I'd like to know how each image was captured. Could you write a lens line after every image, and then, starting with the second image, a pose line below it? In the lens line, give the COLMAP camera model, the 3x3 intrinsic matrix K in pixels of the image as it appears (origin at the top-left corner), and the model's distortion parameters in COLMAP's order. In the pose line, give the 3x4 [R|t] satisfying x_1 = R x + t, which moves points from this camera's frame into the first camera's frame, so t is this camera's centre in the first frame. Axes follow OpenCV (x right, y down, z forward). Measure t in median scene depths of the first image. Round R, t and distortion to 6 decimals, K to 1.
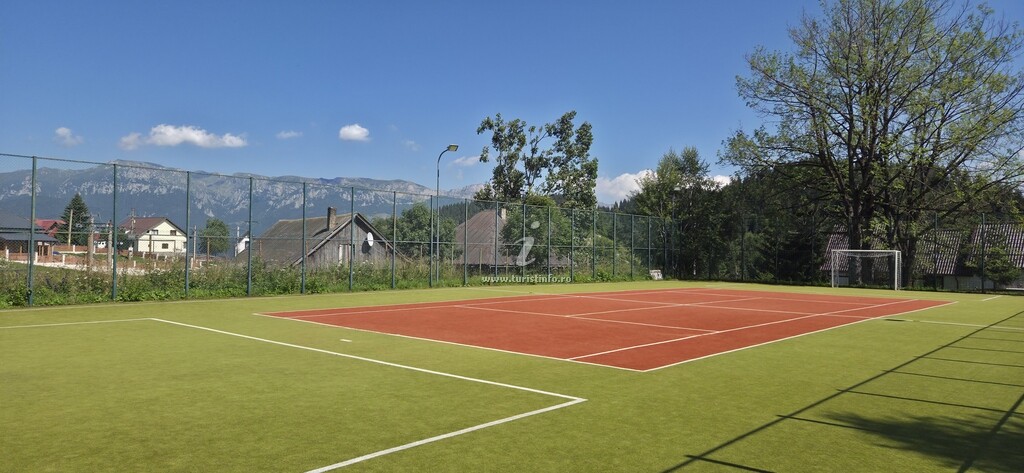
lens RADIAL K [[644.5, 0, 512.0], [0, 644.5, 236.5], [0, 0, 1]] dist [-0.000855, -0.001733]
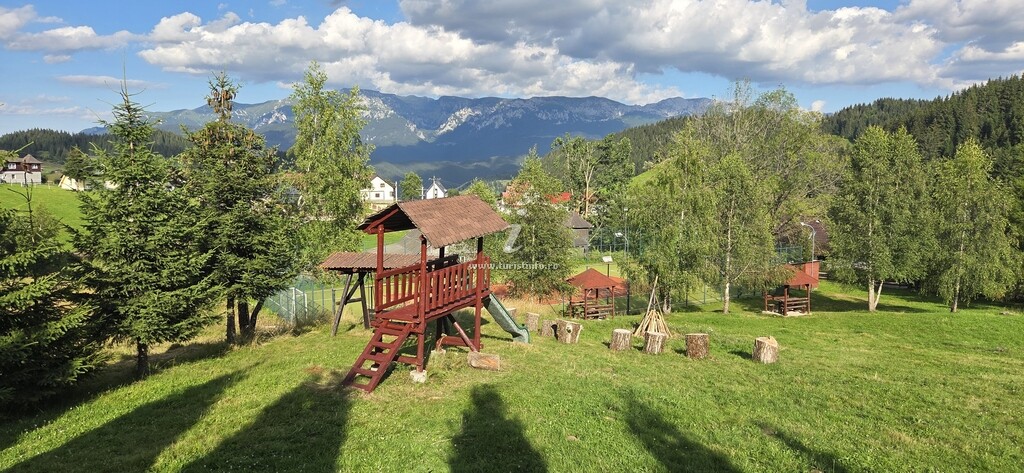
lens RADIAL K [[644.5, 0, 512.0], [0, 644.5, 236.5], [0, 0, 1]] dist [-0.000855, -0.001733]
pose [[0.954917, 0.017399, -0.296362, 0.124329], [0.021214, 0.991730, 0.126578, -0.064528], [0.296113, -0.127158, 0.946651, -0.190857]]
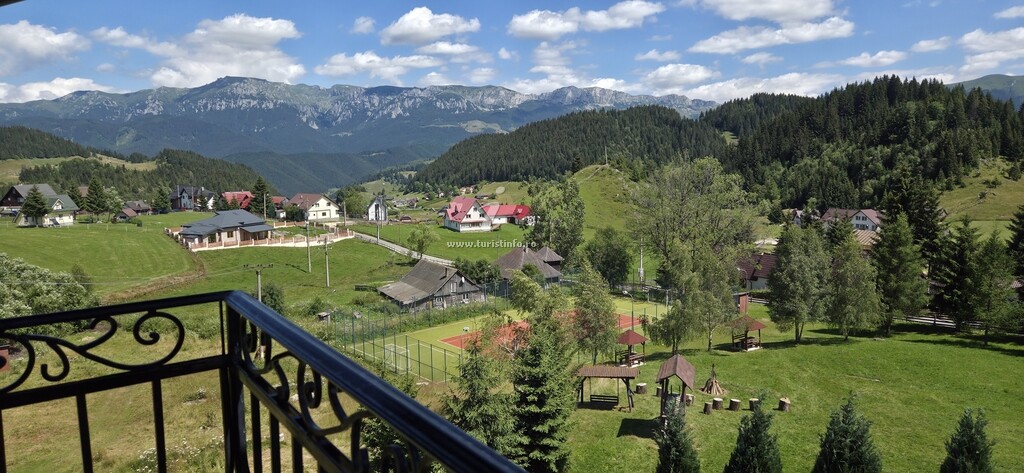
lens RADIAL K [[644.5, 0, 512.0], [0, 644.5, 236.5], [0, 0, 1]] dist [-0.000855, -0.001733]
pose [[0.988948, -0.015085, -0.147490, 0.085889], [0.037388, 0.988033, 0.149642, -0.136078], [0.143468, -0.153503, 0.977678, -0.351060]]
